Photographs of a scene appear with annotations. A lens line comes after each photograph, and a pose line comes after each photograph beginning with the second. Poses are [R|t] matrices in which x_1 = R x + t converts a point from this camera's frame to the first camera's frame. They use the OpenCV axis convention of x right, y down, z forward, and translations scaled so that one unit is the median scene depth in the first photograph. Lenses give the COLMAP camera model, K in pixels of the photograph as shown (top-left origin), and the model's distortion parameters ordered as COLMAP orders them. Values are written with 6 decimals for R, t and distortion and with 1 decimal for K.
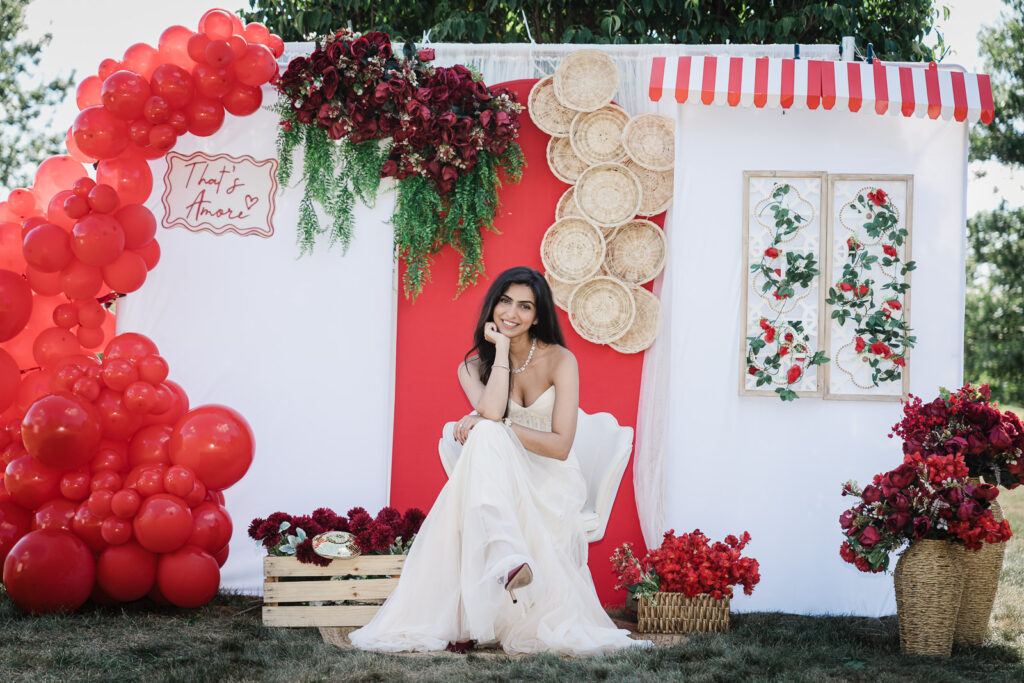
lens RADIAL K [[1821.2, 0, 514.6], [0, 1821.2, 344.9], [0, 0, 1]] dist [-0.017438, 0.000000]
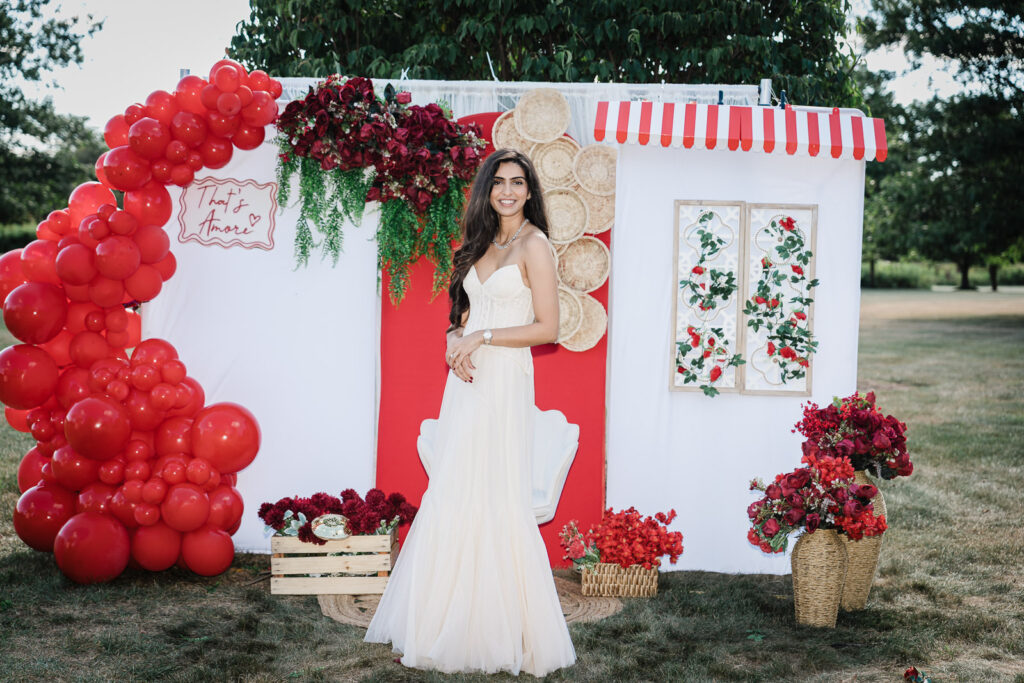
lens RADIAL K [[1689.5, 0, 515.9], [0, 1689.5, 345.4], [0, 0, 1]] dist [-0.033082, 0.000000]
pose [[0.999910, -0.002081, 0.013222, 0.008750], [0.000906, 0.996096, 0.088273, -0.099153], [-0.013354, -0.088254, 0.996009, -0.094061]]
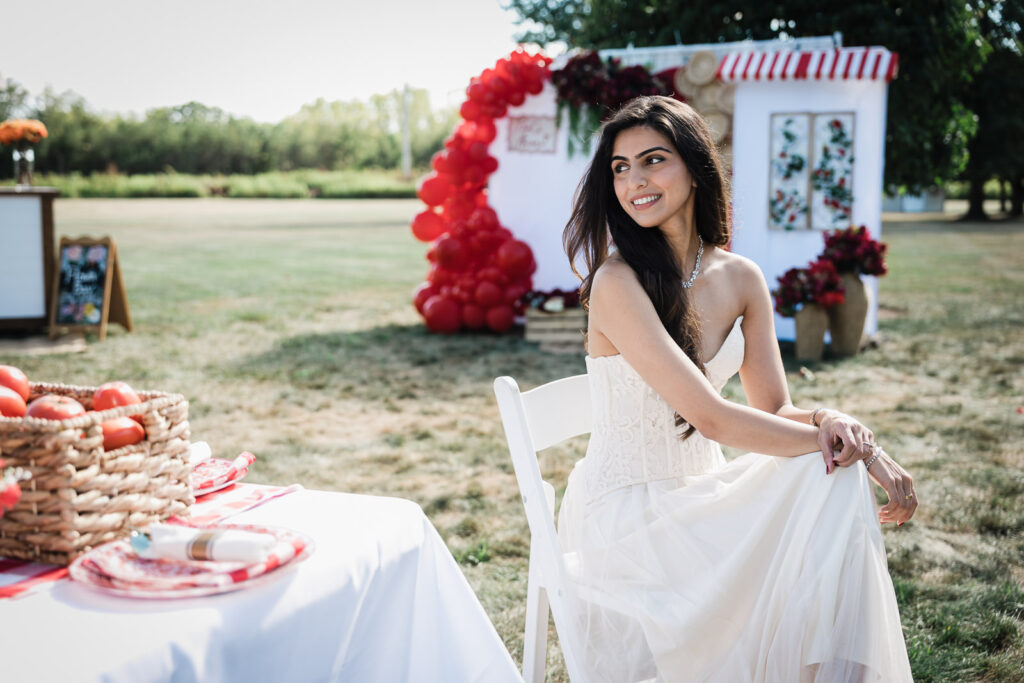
lens RADIAL K [[1347.4, 0, 505.3], [0, 1347.4, 334.8], [0, 0, 1]] dist [0.036682, 0.000000]
pose [[0.910299, 0.016815, -0.413609, 0.469832], [0.036367, 0.992063, 0.120371, -0.044769], [0.412350, -0.124615, 0.902462, -0.438581]]
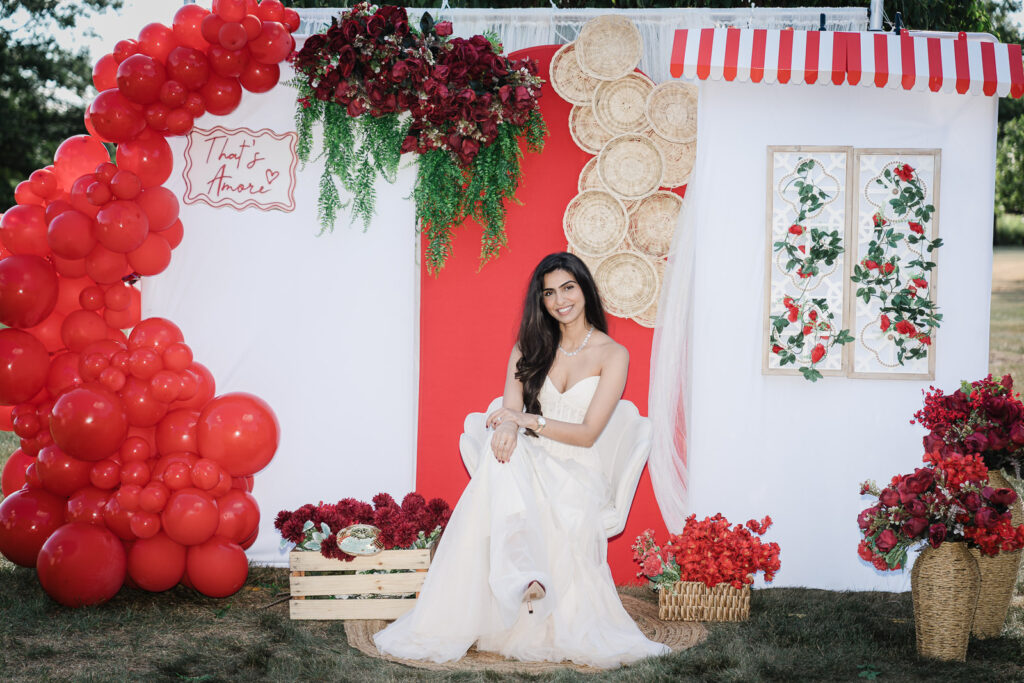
lens RADIAL K [[1848.5, 0, 502.5], [0, 1848.5, 351.7], [0, 0, 1]] dist [-0.018312, 0.000000]
pose [[0.999156, -0.010678, -0.039658, 0.021293], [0.014946, 0.993936, 0.108936, -0.096678], [0.038254, -0.109437, 0.993257, -0.008722]]
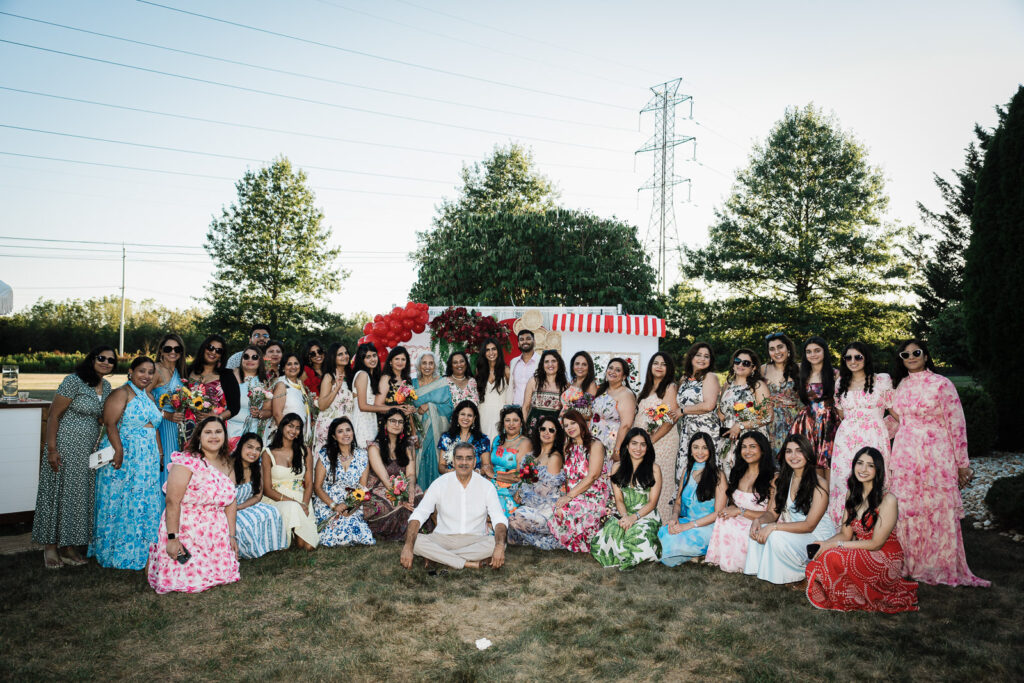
lens RADIAL K [[774.0, 0, 512.7], [0, 774.0, 347.3], [0, 0, 1]] dist [-0.041300, 0.000852]
pose [[0.999773, -0.015978, -0.014124, 0.025471], [0.016004, 0.999870, 0.001739, -0.108075], [0.014095, -0.001965, 0.999899, -0.287820]]
